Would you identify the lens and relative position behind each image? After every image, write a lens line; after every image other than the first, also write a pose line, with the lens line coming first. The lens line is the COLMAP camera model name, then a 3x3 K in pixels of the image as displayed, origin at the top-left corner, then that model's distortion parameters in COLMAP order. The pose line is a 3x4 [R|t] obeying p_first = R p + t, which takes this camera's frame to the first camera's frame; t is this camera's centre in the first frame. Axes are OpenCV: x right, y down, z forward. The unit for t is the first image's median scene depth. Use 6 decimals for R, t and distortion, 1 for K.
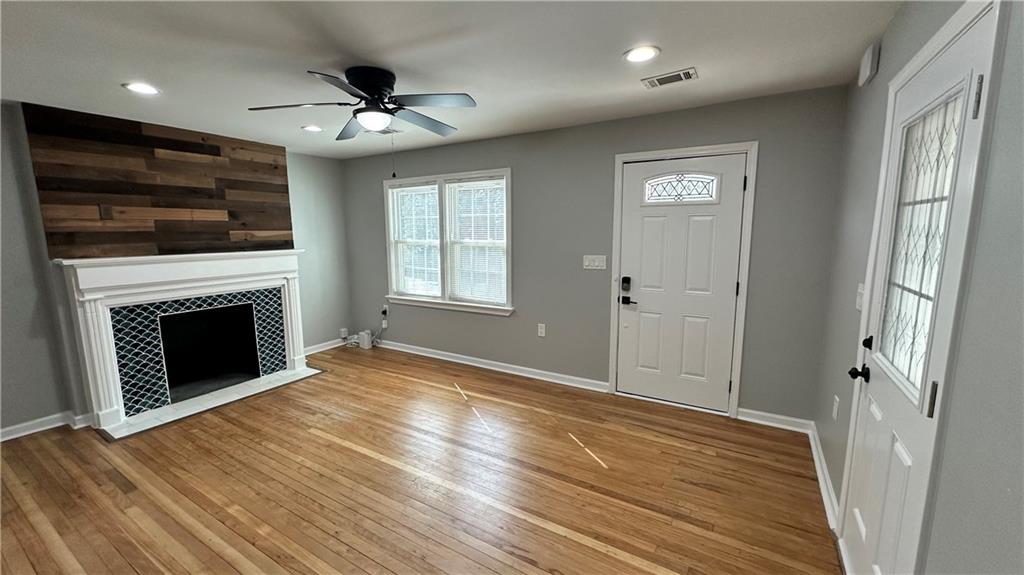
lens RADIAL K [[408.8, 0, 512.0], [0, 408.8, 287.5], [0, 0, 1]] dist [0.000138, 0.000217]
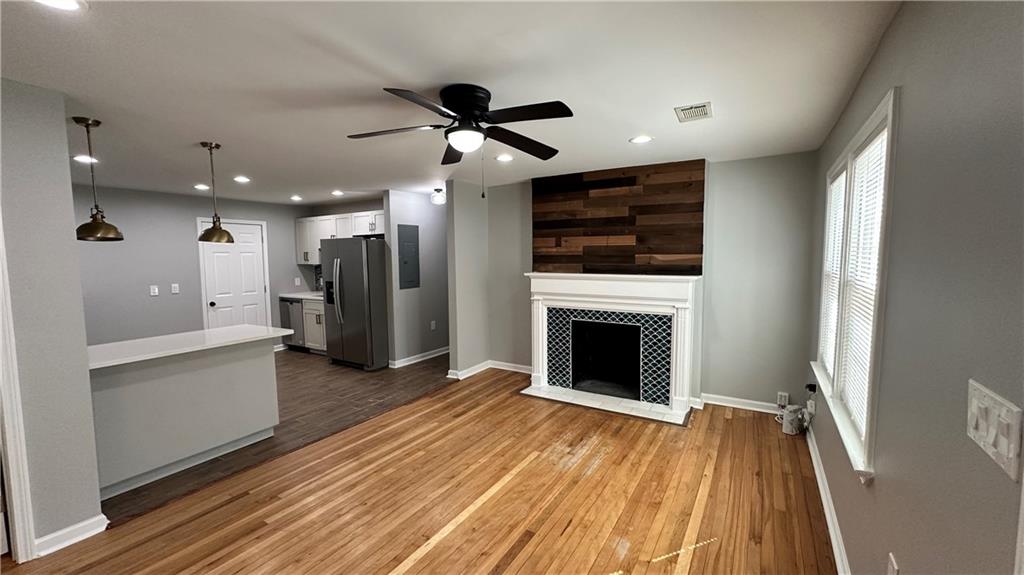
lens RADIAL K [[408.8, 0, 512.0], [0, 408.8, 287.5], [0, 0, 1]] dist [0.000138, 0.000217]
pose [[-0.007952, 0.088508, -0.996044, 0.390790], [-0.132908, 0.987144, 0.088778, -0.110785], [0.991097, 0.133088, 0.003914, 0.723631]]
